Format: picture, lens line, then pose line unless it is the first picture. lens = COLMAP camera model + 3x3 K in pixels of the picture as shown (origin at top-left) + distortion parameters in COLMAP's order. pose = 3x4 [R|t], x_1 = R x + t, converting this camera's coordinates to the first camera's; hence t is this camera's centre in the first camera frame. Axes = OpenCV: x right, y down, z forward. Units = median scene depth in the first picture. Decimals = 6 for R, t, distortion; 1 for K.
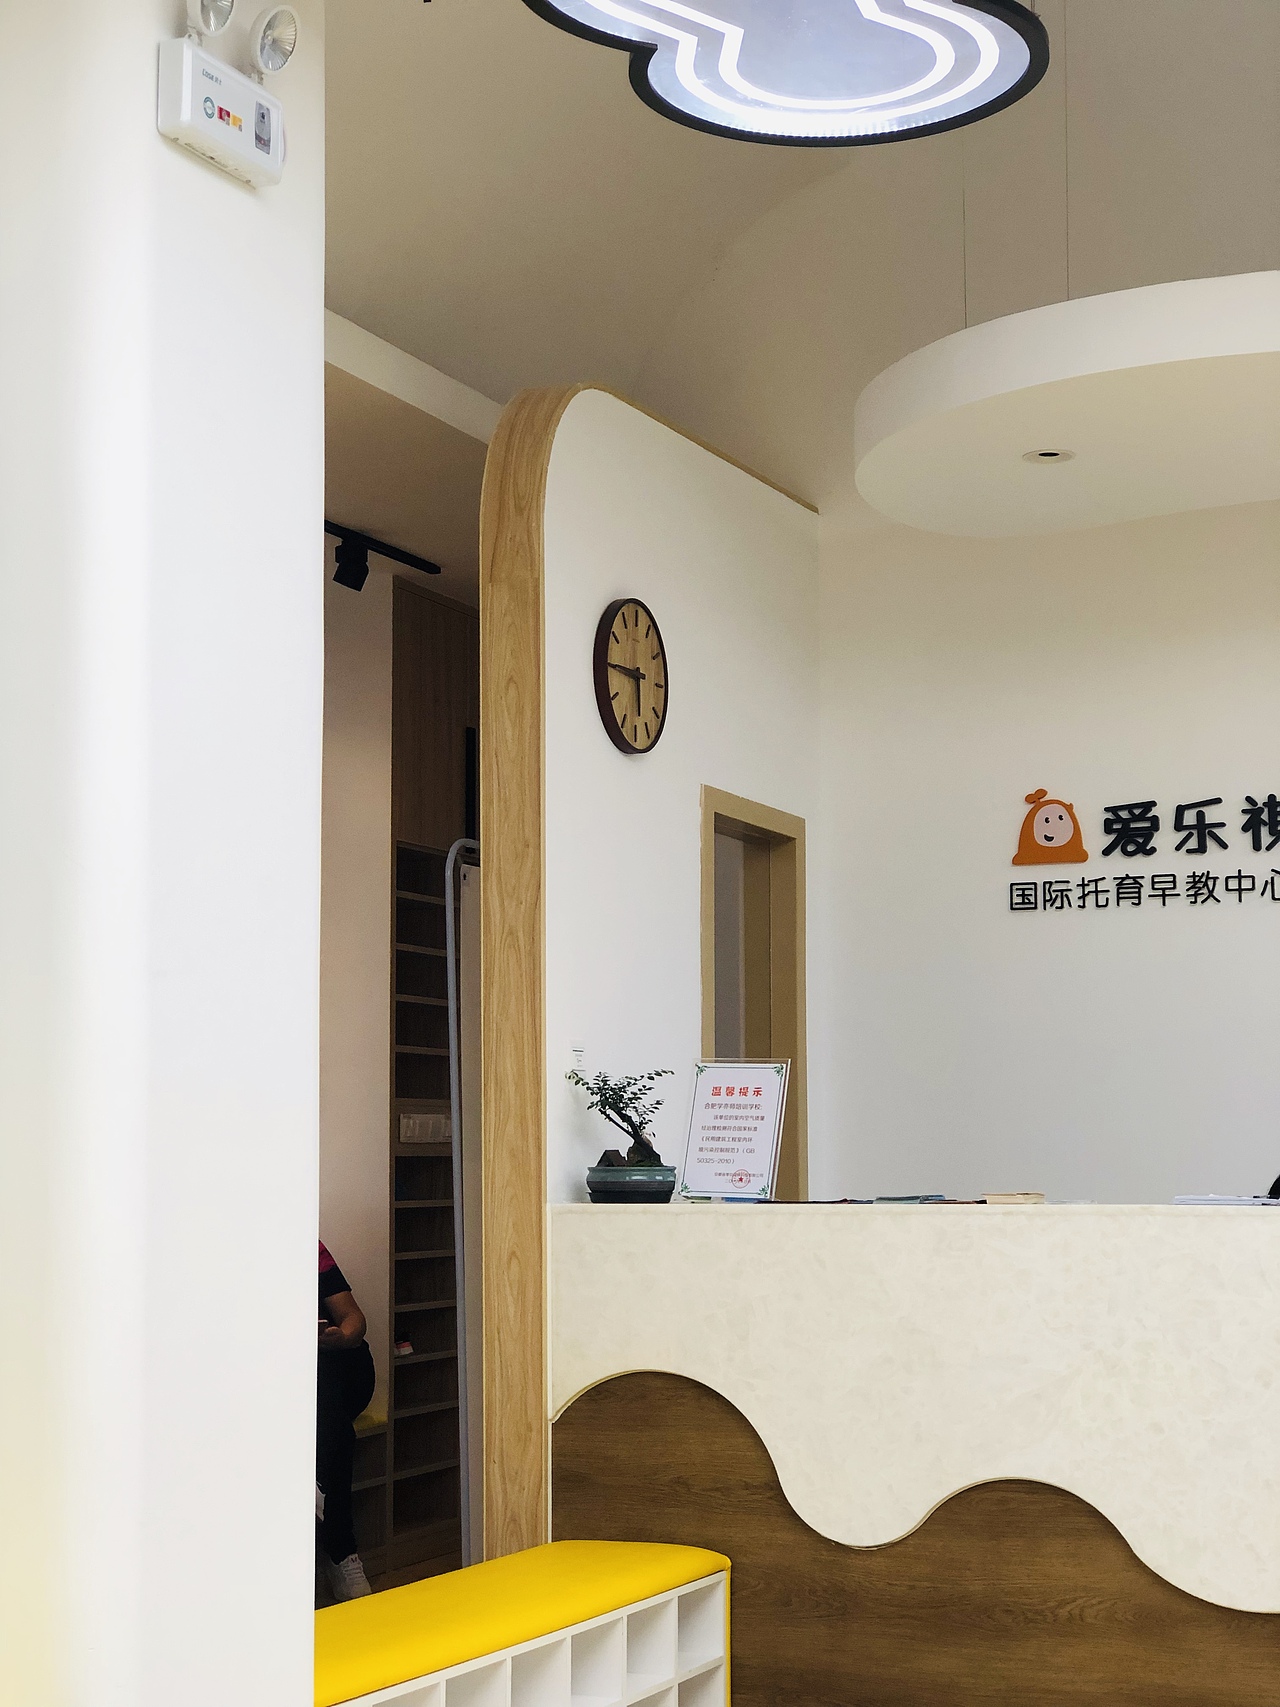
lens RADIAL K [[2797.5, 0, 640.0], [0, 2797.5, 853.5], [0, 0, 1]] dist [0.046826, 0.174217]
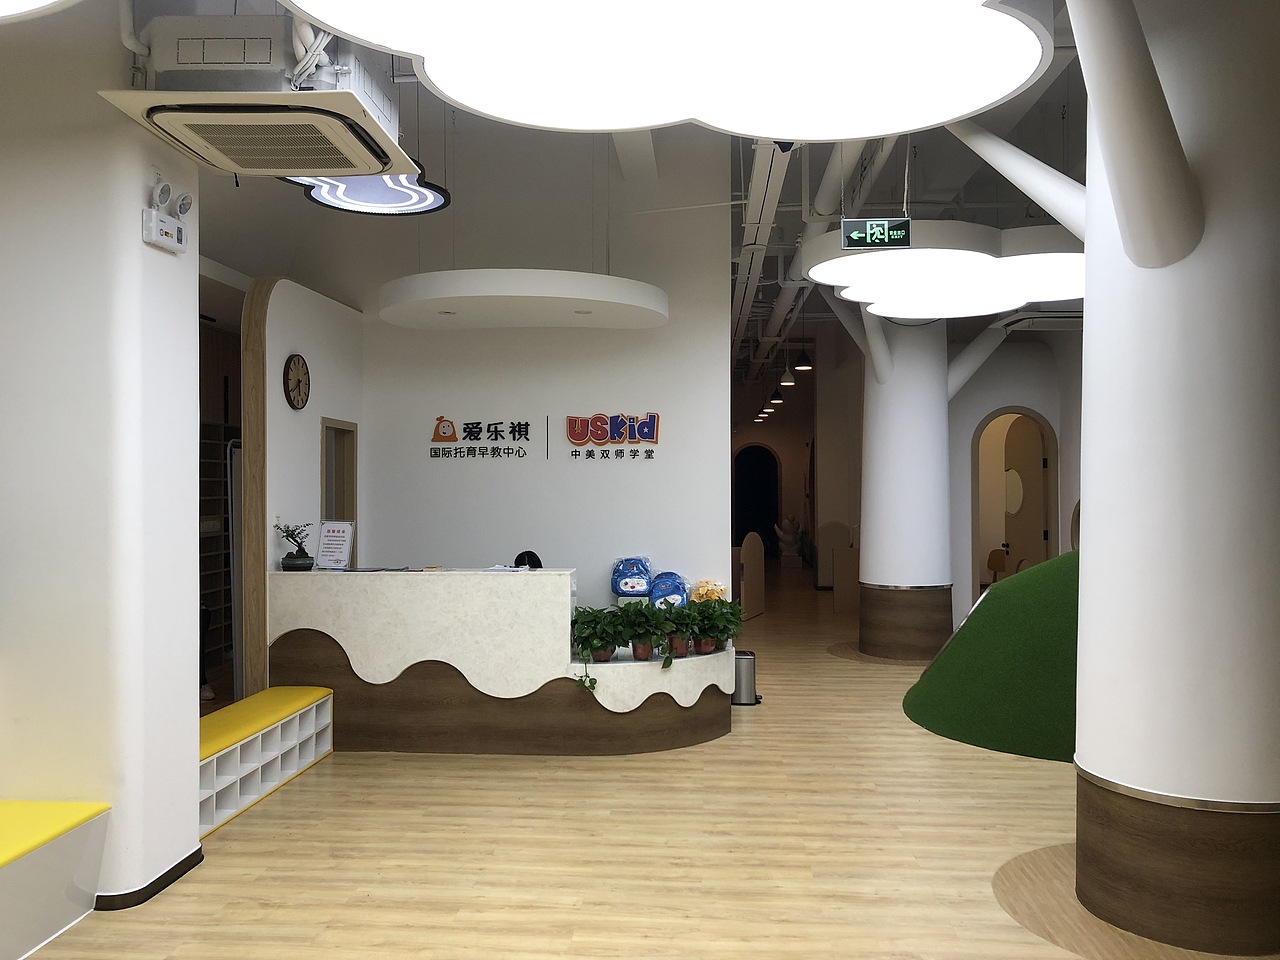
lens RADIAL K [[1071.4, 0, 640.0], [0, 1071.4, 480.0], [0, 0, 1]] dist [0.010177, 0.003564]
pose [[0.945414, 0.002467, 0.325861, -0.029696], [-0.034981, 0.994962, 0.093957, -0.083013], [-0.323987, -0.100227, 0.940737, -0.142560]]
